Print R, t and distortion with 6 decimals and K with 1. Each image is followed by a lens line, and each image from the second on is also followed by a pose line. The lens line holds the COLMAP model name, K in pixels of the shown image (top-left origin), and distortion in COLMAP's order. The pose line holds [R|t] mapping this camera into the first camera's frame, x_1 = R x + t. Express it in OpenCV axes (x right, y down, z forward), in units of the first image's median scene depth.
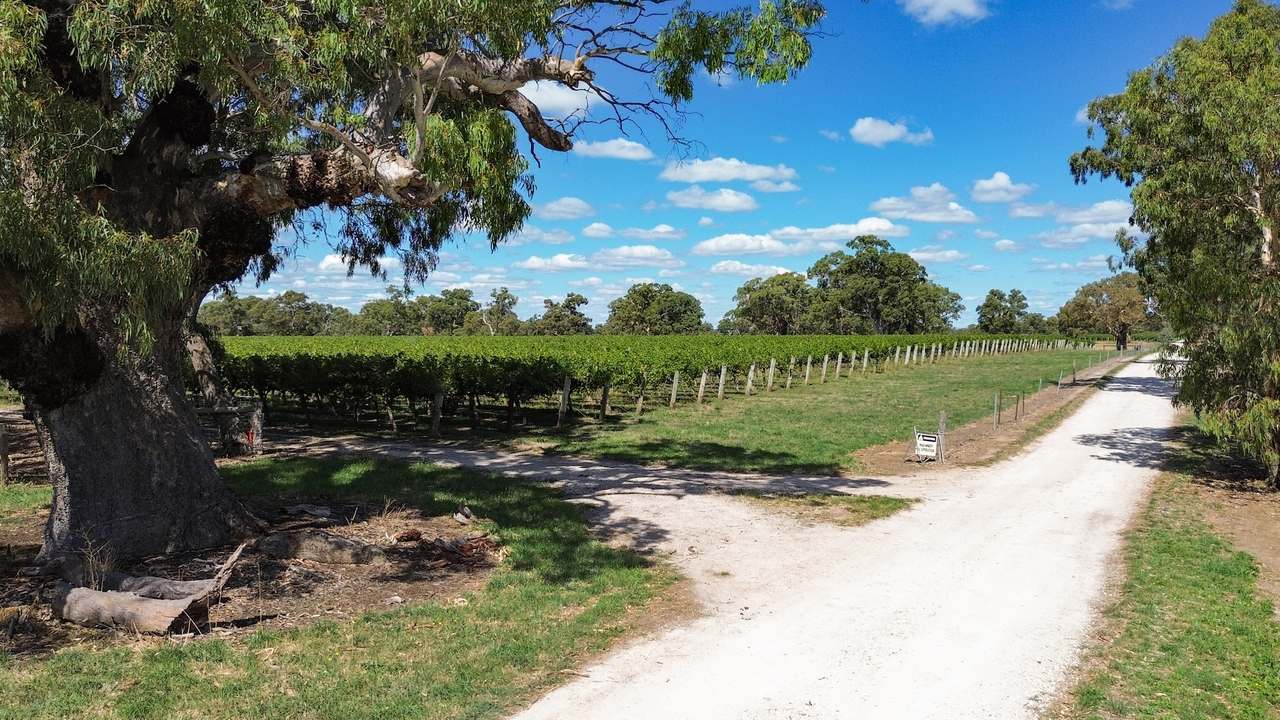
lens RADIAL K [[908.4, 0, 625.9], [0, 908.4, 358.4], [0, 0, 1]] dist [0.049656, -0.036708]
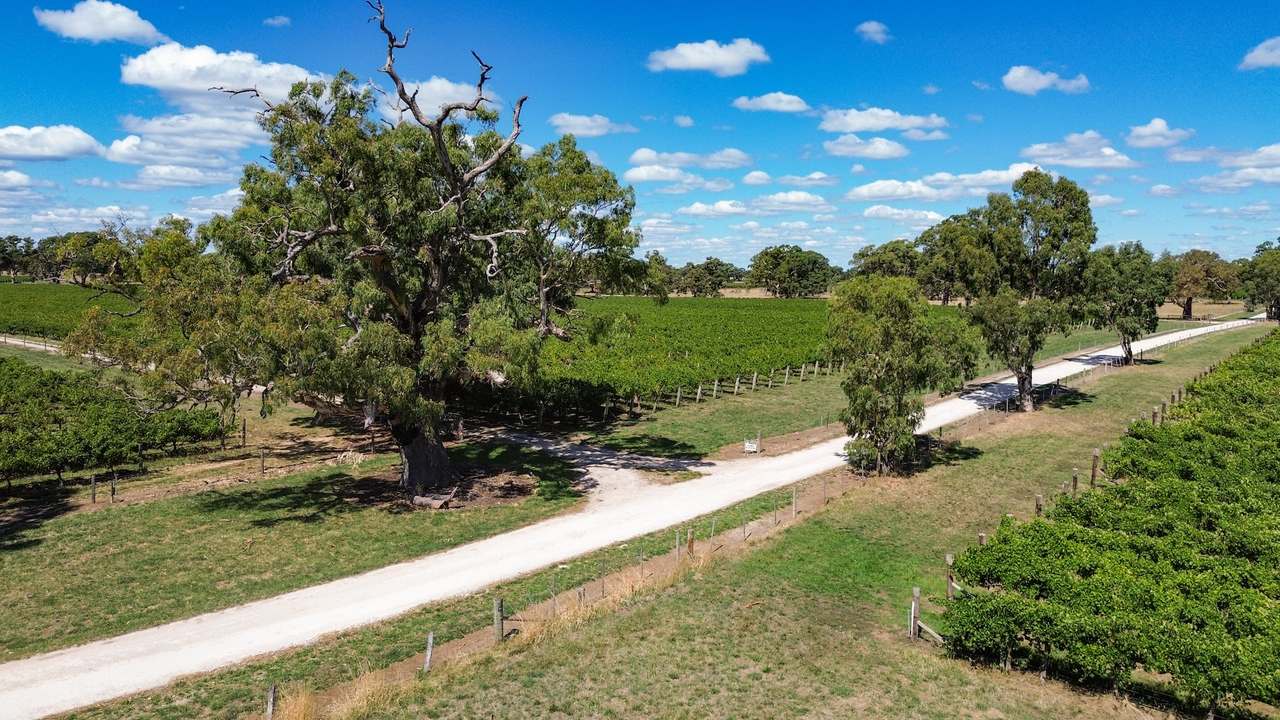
lens RADIAL K [[908.4, 0, 649.7], [0, 908.4, 356.1], [0, 0, 1]] dist [0.049656, -0.036708]
pose [[0.983508, 0.025874, -0.179005, 0.046112], [-0.009180, 0.995580, 0.093470, -0.031192], [0.180632, -0.090285, 0.979398, -0.112118]]
